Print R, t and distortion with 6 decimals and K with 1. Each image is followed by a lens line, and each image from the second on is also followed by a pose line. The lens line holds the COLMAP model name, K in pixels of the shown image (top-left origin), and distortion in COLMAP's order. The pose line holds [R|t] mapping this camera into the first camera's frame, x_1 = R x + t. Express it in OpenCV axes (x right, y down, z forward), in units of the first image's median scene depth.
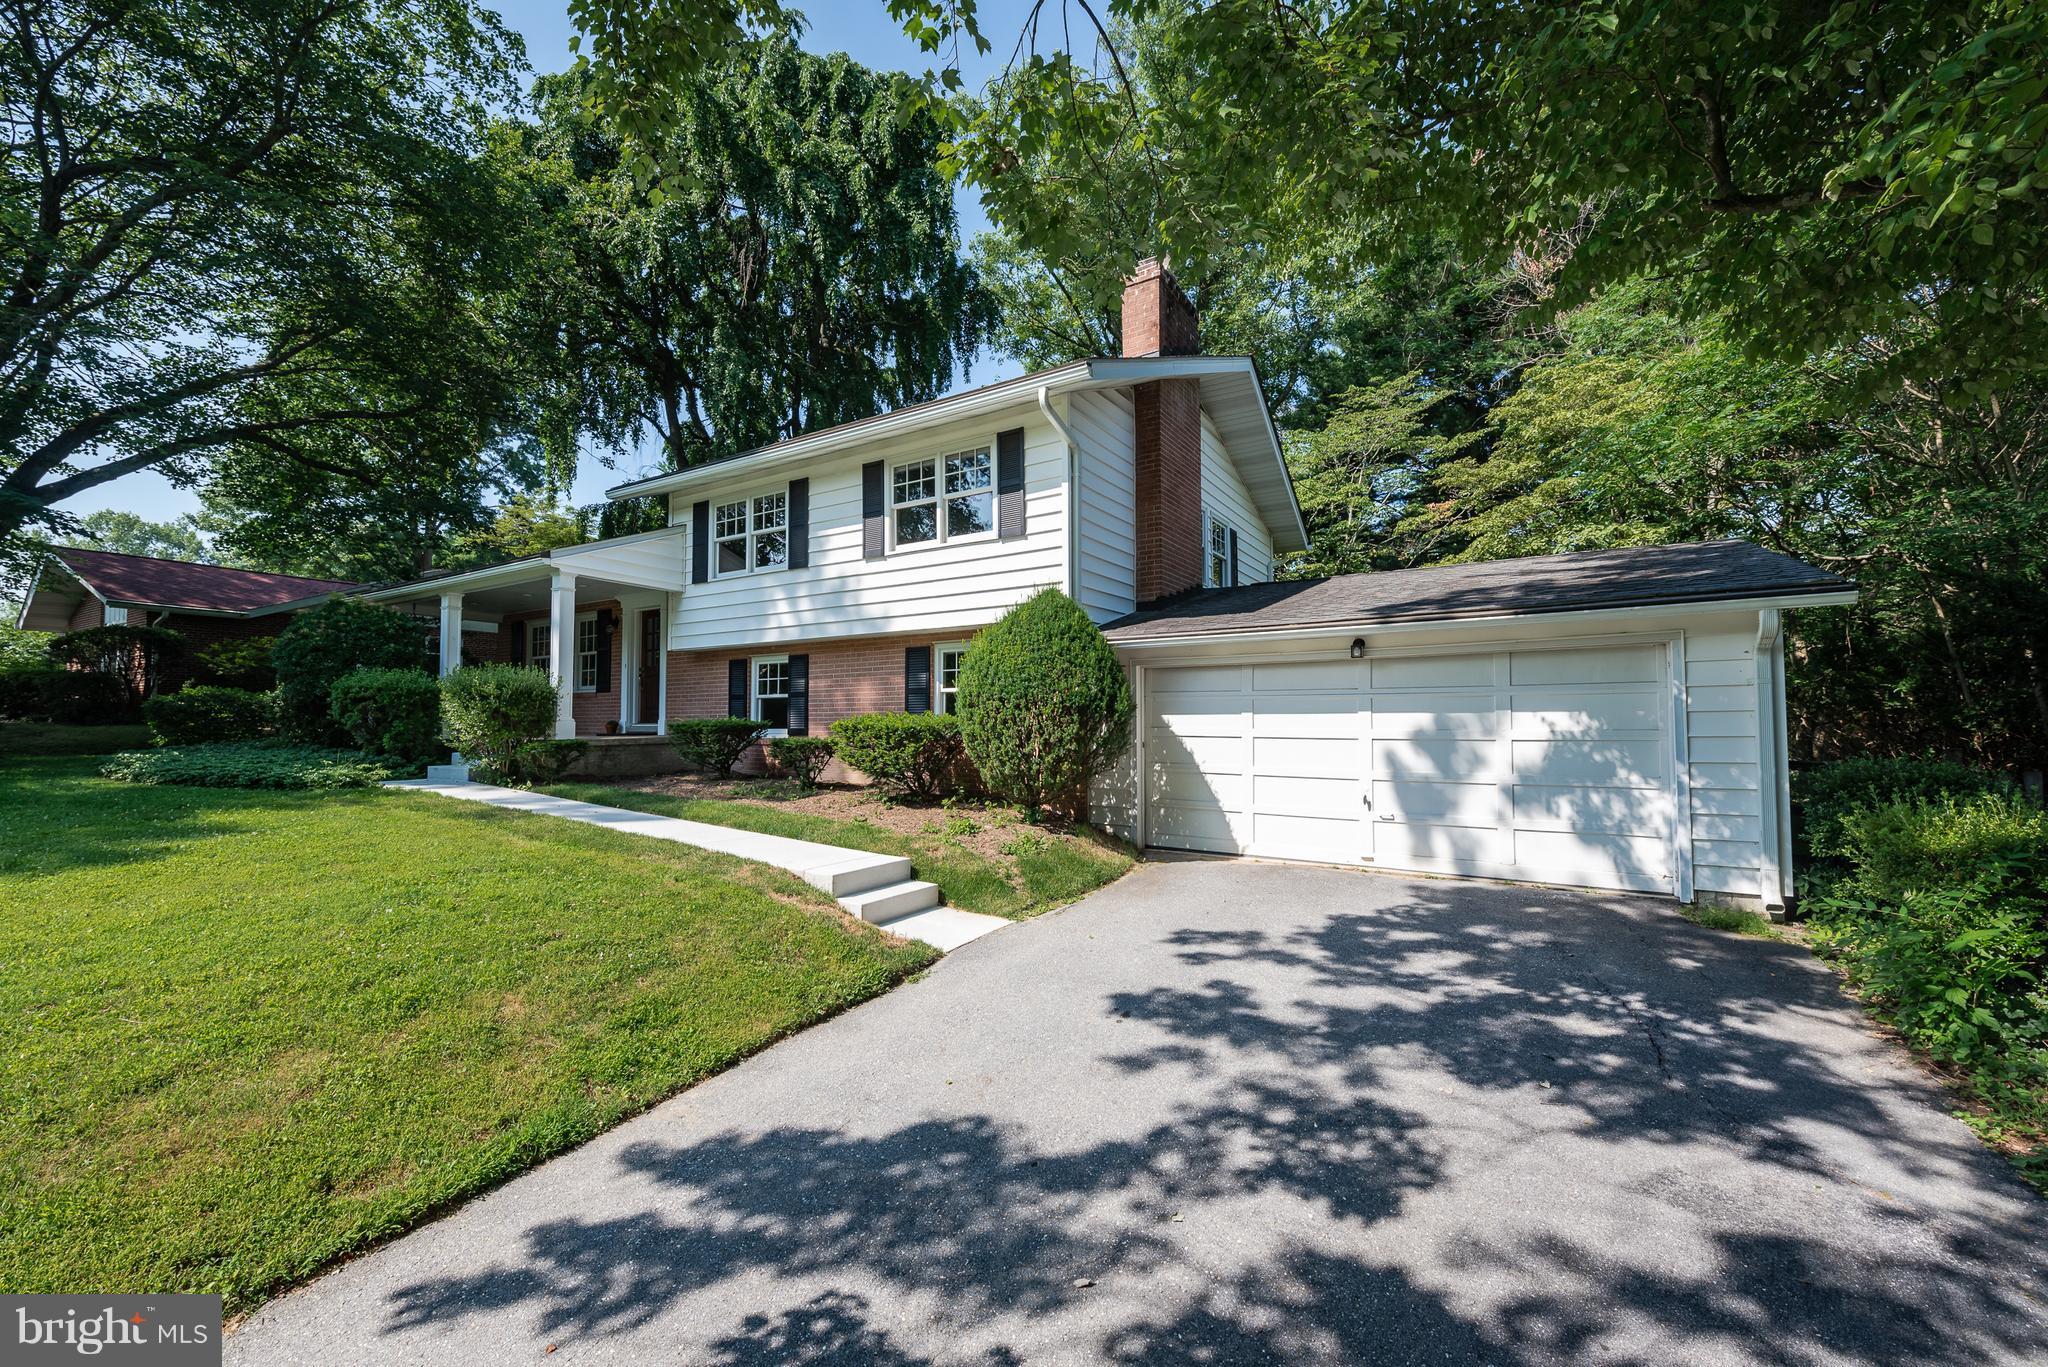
lens RADIAL K [[814.9, 0, 1029.3], [0, 814.9, 696.2], [0, 0, 1]] dist [0.010591, 0.000388]
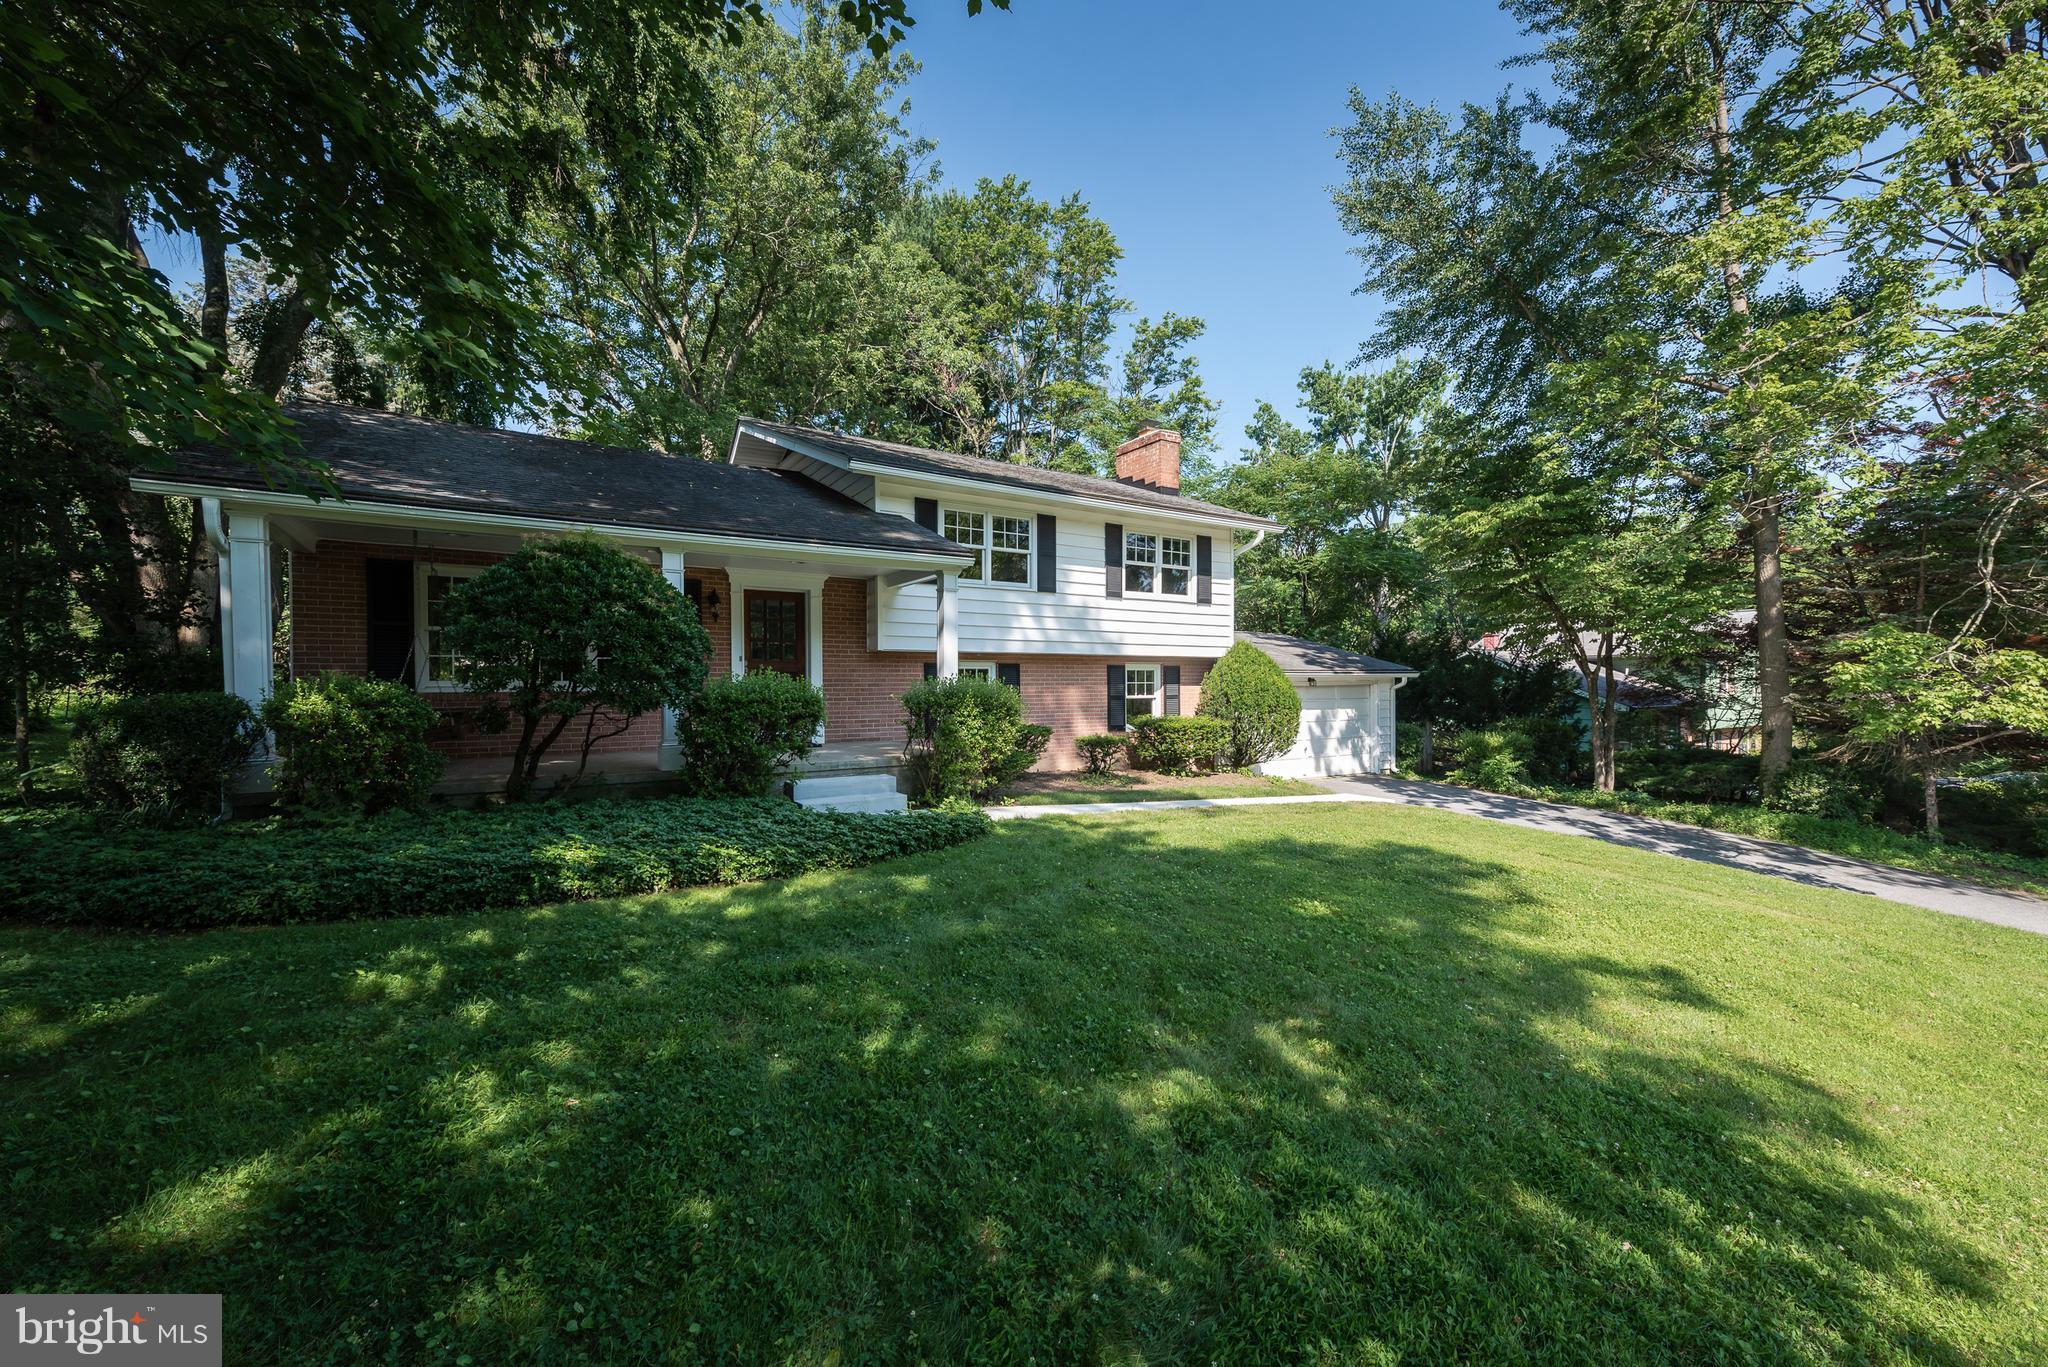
lens RADIAL K [[814.9, 0, 1030.8], [0, 814.9, 688.5], [0, 0, 1]] dist [0.010591, 0.000388]
pose [[0.420264, -0.004934, 0.907388, -1.553598], [-0.029777, 0.999372, 0.019226, -0.046574], [-0.906913, -0.035099, 0.419853, 0.604455]]
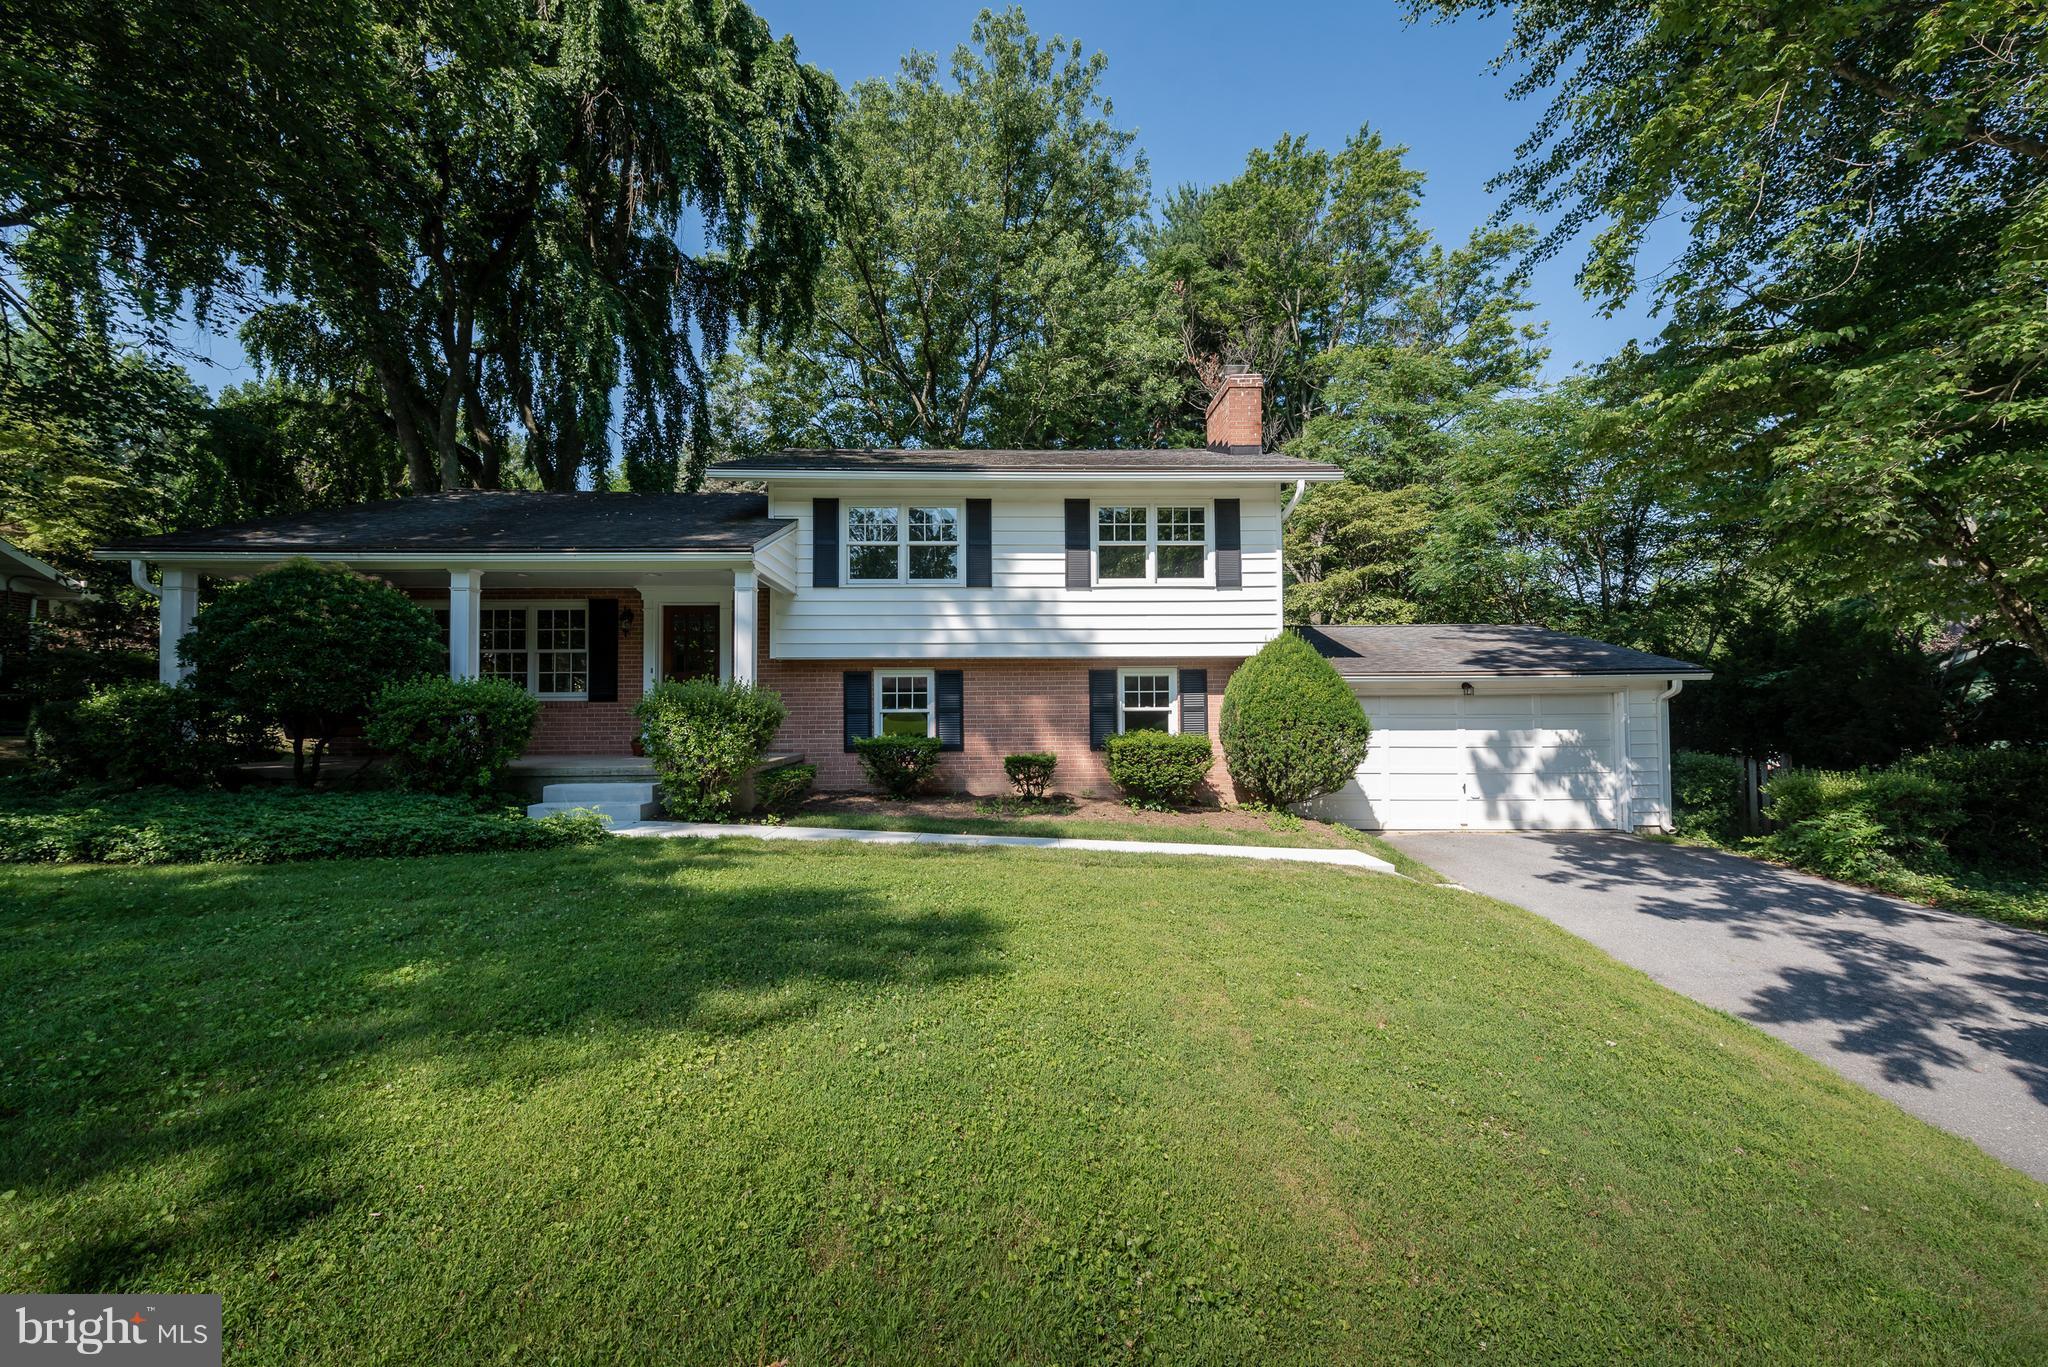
lens RADIAL K [[814.9, 0, 1021.8], [0, 814.9, 683.9], [0, 0, 1]] dist [0.010591, 0.000388]
pose [[0.830715, 0.014948, 0.556497, -0.922369], [-0.014491, 0.999881, -0.005226, -0.035816], [-0.556509, -0.003723, 0.830833, 0.145361]]
